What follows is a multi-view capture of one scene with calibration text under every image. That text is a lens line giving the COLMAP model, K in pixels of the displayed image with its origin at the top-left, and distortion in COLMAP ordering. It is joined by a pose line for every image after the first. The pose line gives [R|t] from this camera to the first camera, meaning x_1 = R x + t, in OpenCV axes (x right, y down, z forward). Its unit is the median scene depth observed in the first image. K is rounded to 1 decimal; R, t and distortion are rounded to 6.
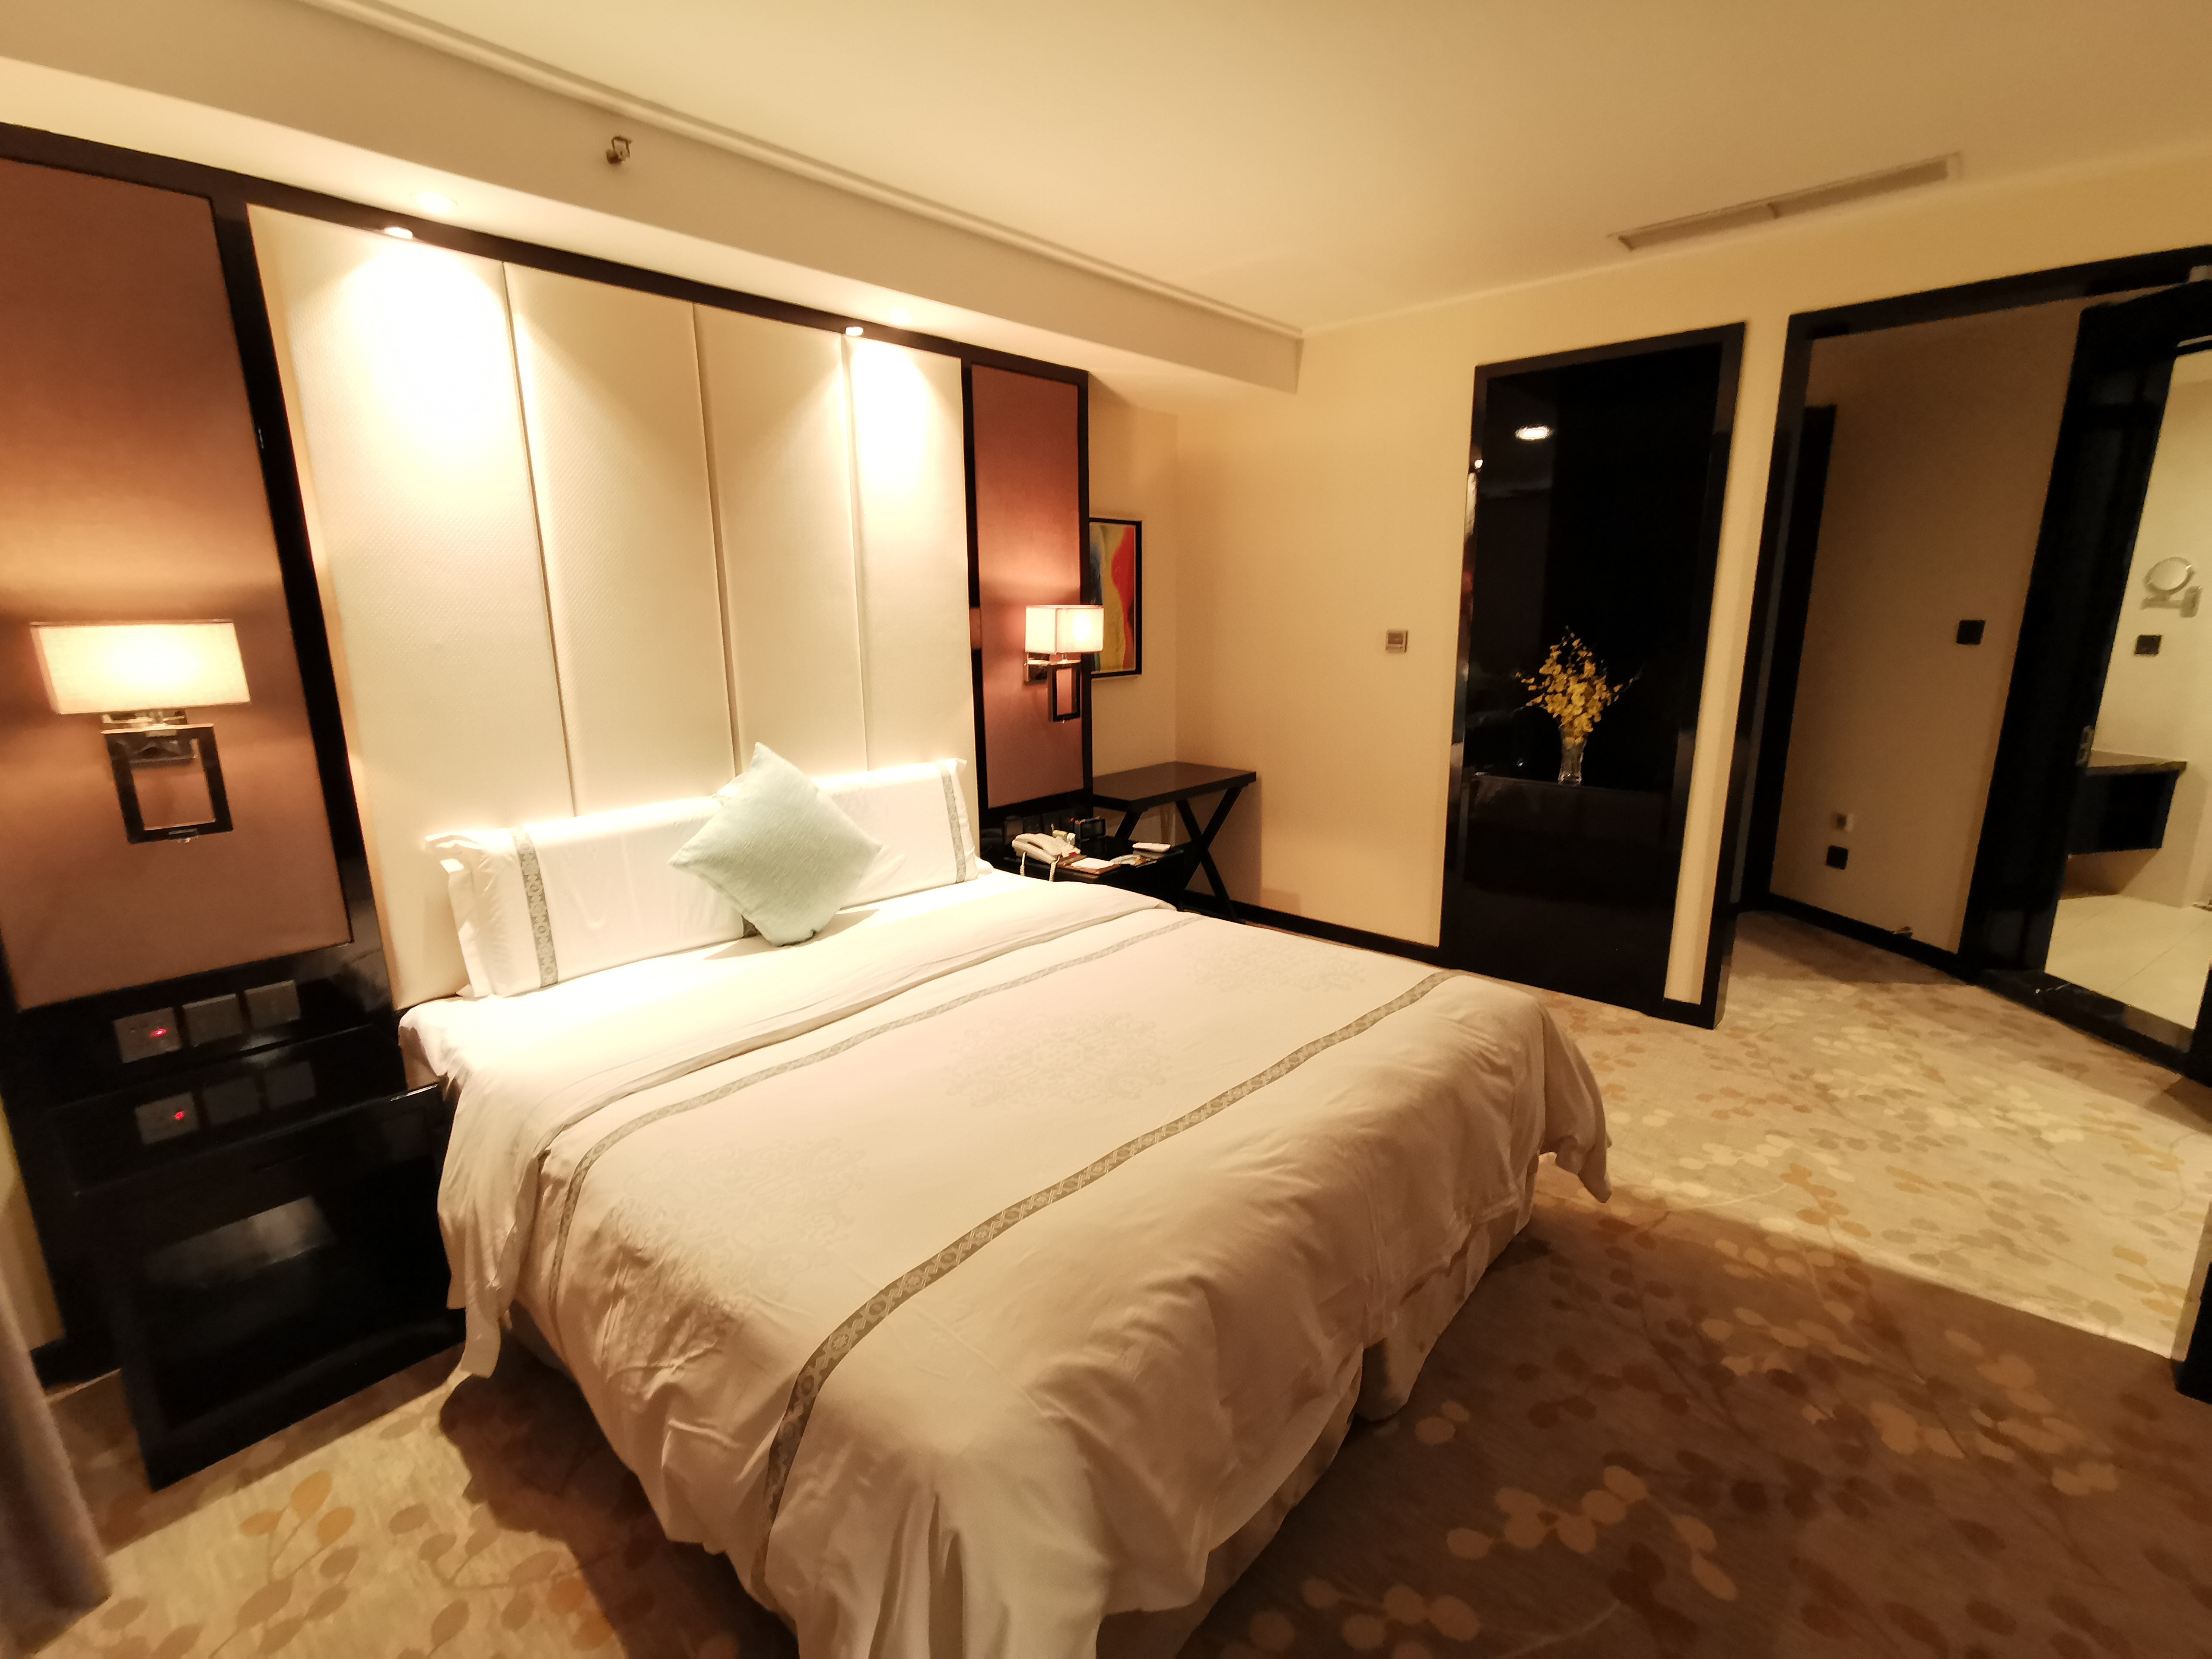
lens RADIAL K [[1021.7, 0, 1106.0], [0, 1021.7, 829.5], [0, 0, 1]] dist [0.001854, 0.004291]
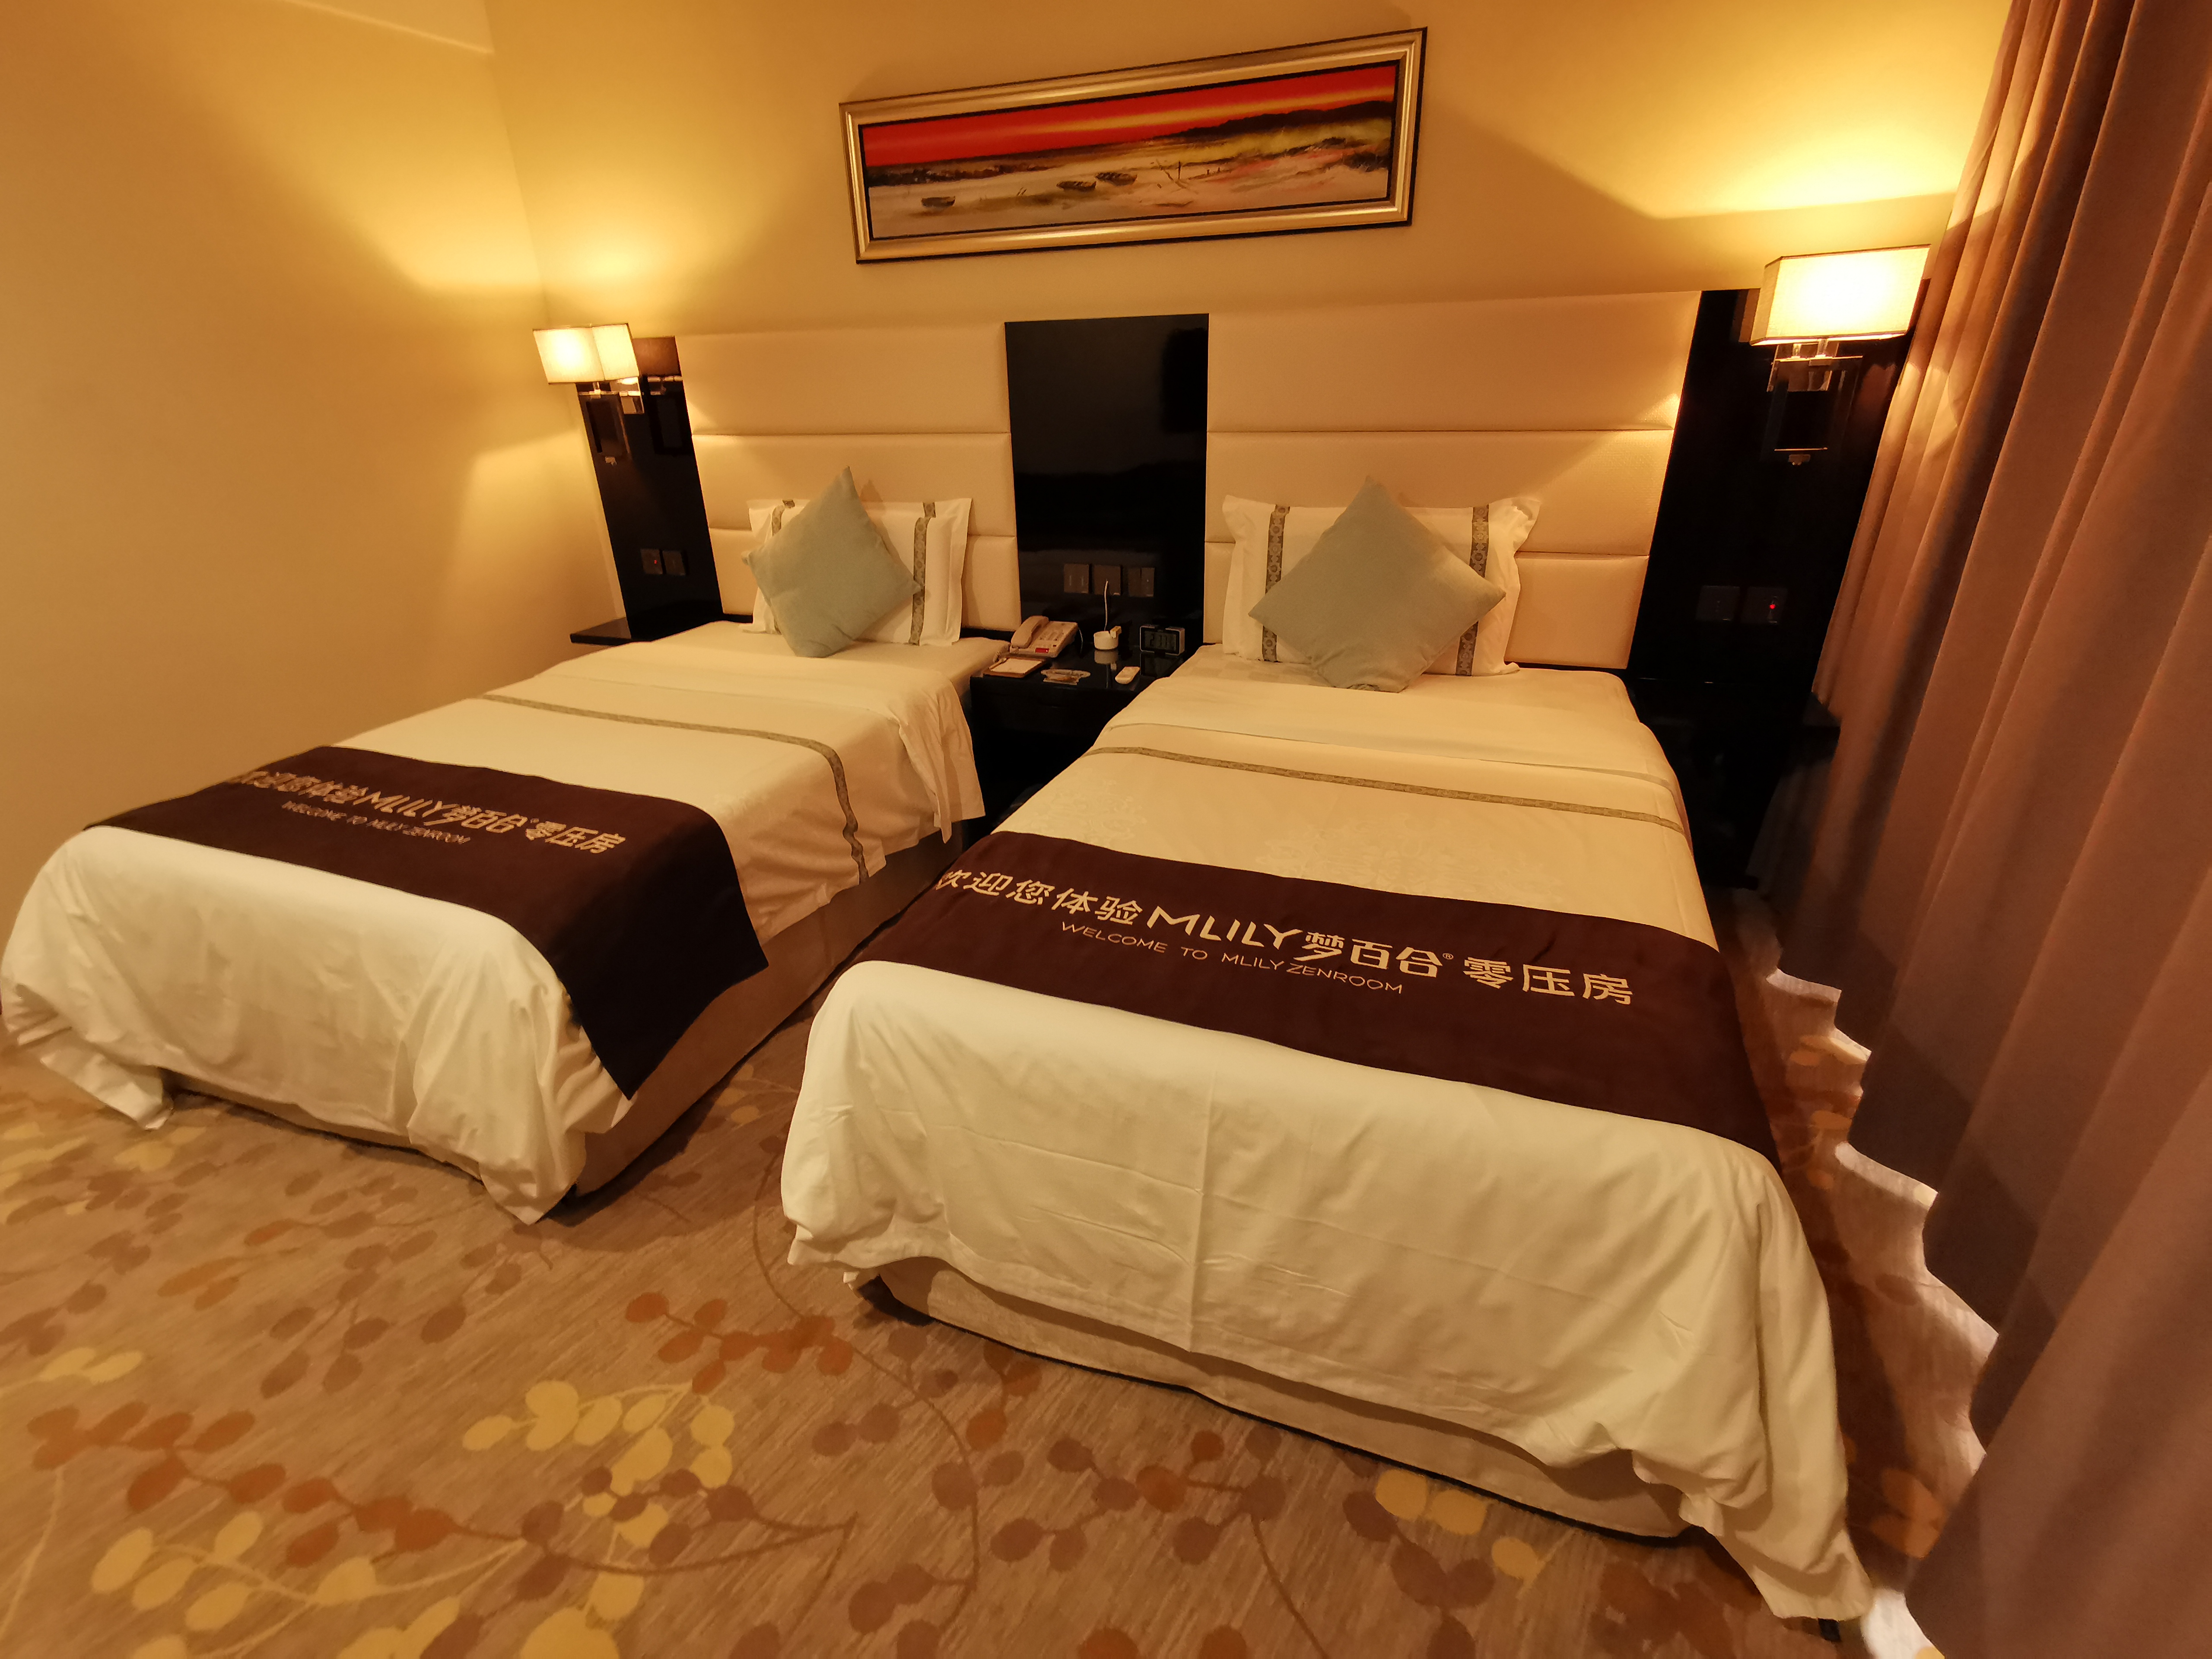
lens RADIAL K [[1021.7, 0, 1106.0], [0, 1021.7, 829.5], [0, 0, 1]] dist [0.001854, 0.004291]
pose [[-0.116787, -0.515899, 0.848652, 0.354301], [0.260269, 0.808737, 0.527451, -0.083450], [-0.958447, 0.282477, 0.039823, 0.396648]]
